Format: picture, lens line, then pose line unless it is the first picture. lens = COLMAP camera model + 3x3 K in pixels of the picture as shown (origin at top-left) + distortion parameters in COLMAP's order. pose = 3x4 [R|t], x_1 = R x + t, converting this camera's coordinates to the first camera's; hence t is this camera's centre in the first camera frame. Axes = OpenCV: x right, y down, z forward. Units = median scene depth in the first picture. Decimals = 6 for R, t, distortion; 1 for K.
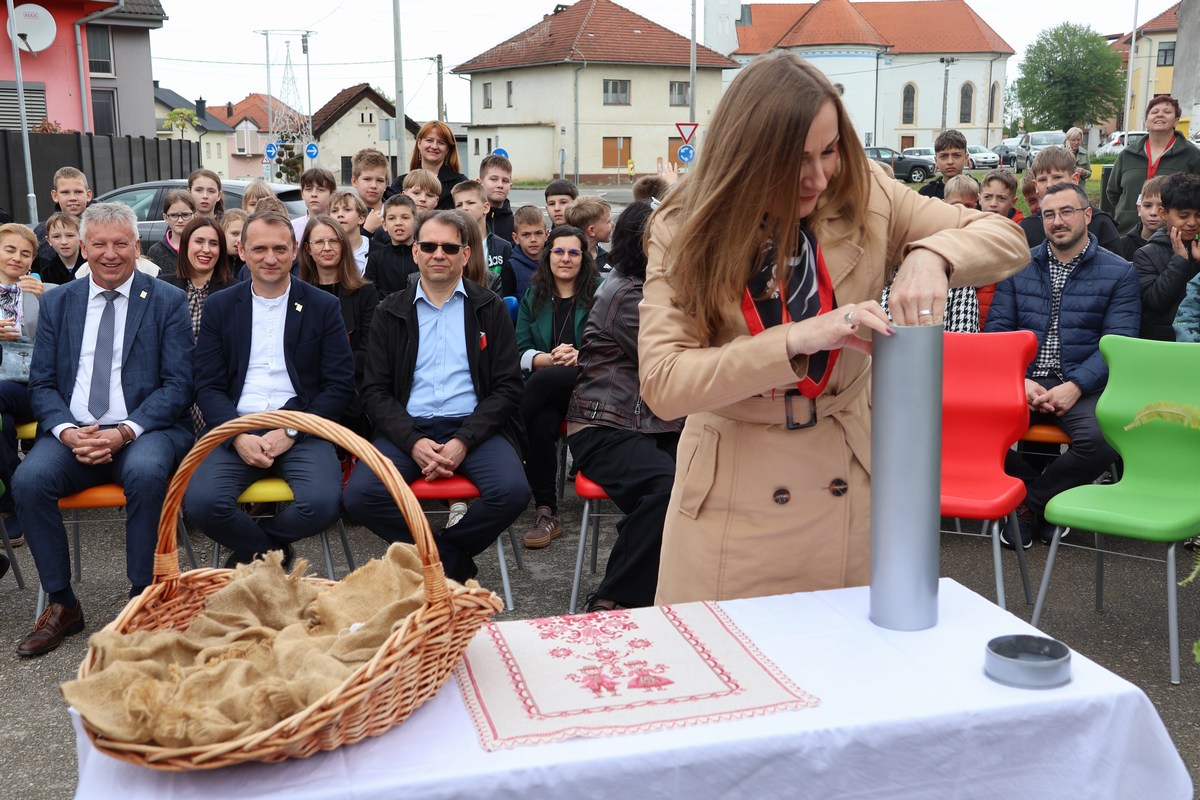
lens RADIAL K [[1370.7, 0, 600.0], [0, 1370.7, 400.0], [0, 0, 1]] dist [-0.031915, 0.332169]
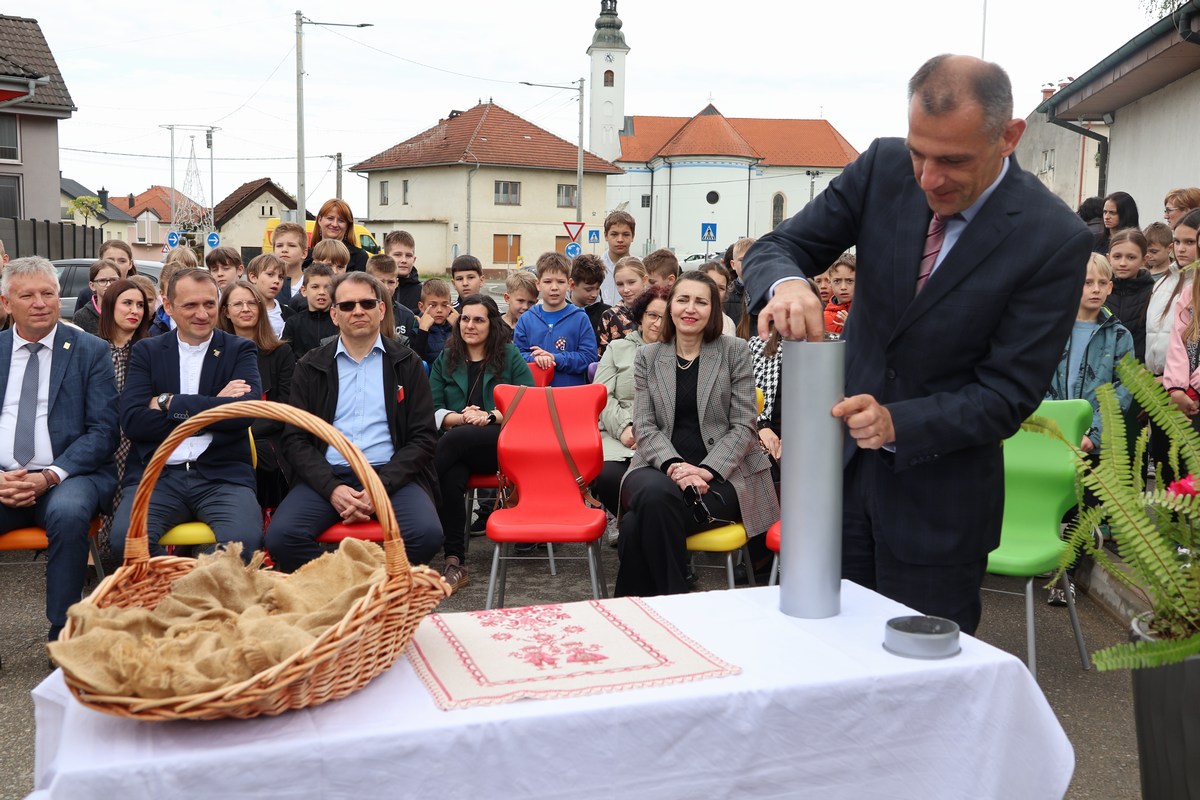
lens RADIAL K [[1309.3, 0, 600.0], [0, 1309.3, 400.0], [0, 0, 1]] dist [-0.047331, 0.275053]
pose [[0.996222, 0.013303, 0.085816, -0.017953], [-0.007601, 0.997762, -0.066431, 0.027631], [-0.086507, 0.065528, 0.994094, -0.021033]]
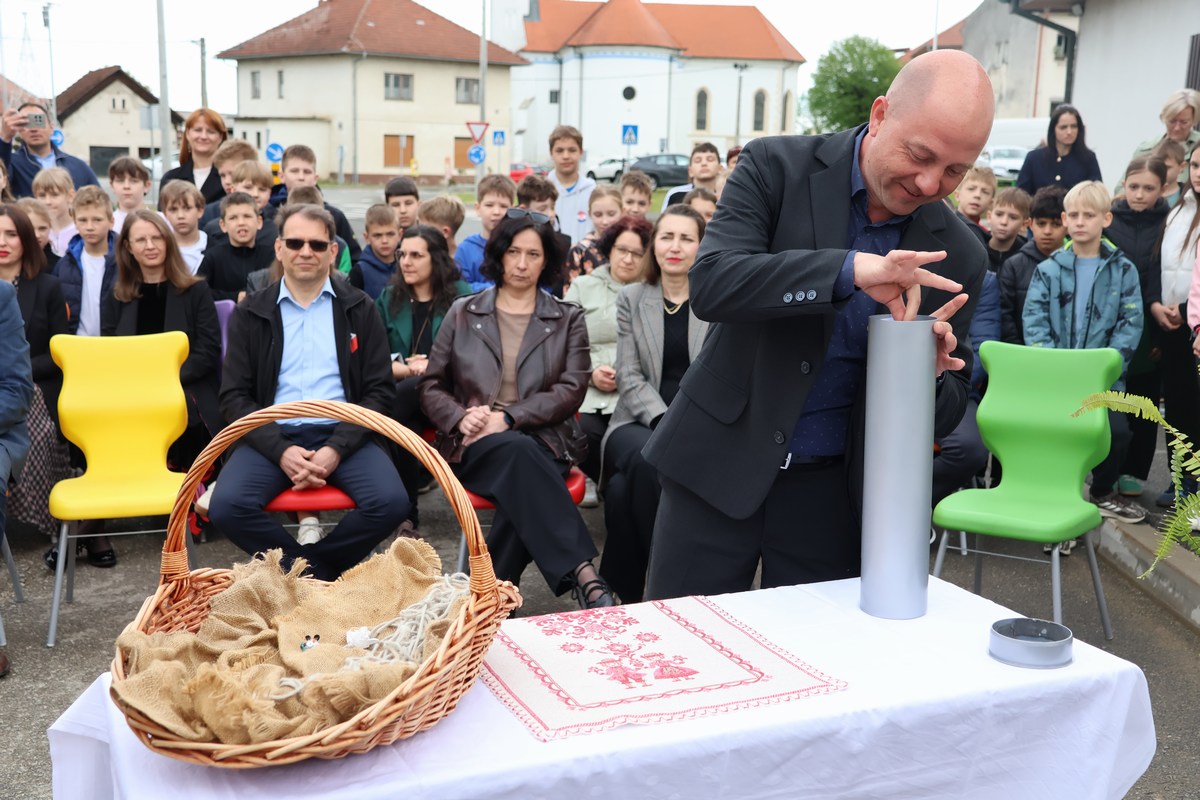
lens RADIAL K [[1454.4, 0, 600.0], [0, 1454.4, 400.0], [0, 0, 1]] dist [0.002713, 0.332109]
pose [[0.988113, 0.001121, 0.153723, -0.071886], [0.000624, 0.999936, -0.011302, 0.007360], [-0.153725, 0.011263, 0.988049, -0.018266]]
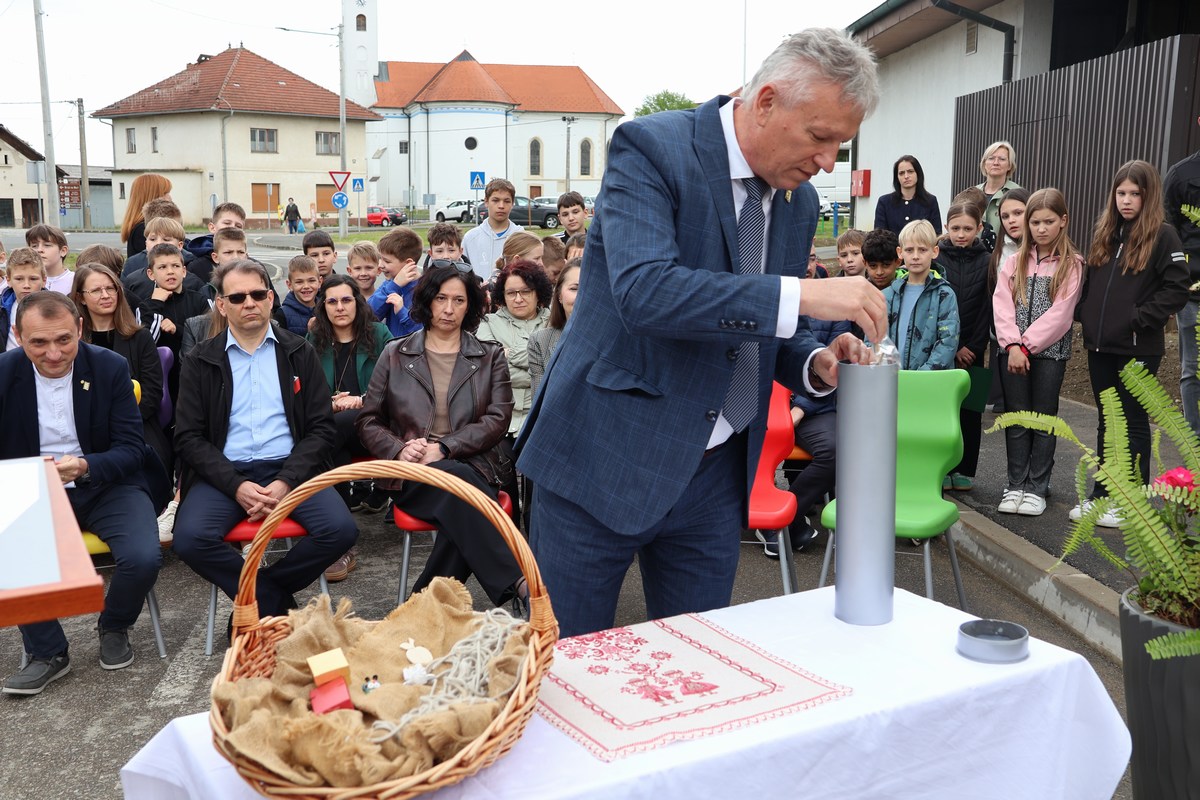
lens RADIAL K [[1284.5, 0, 600.0], [0, 1284.5, 400.0], [0, 0, 1]] dist [-0.051401, 0.246517]
pose [[0.963189, -0.031117, 0.267017, -0.124305], [0.037388, 0.999131, -0.018435, -0.005300], [-0.266211, 0.027740, 0.963516, 0.001282]]
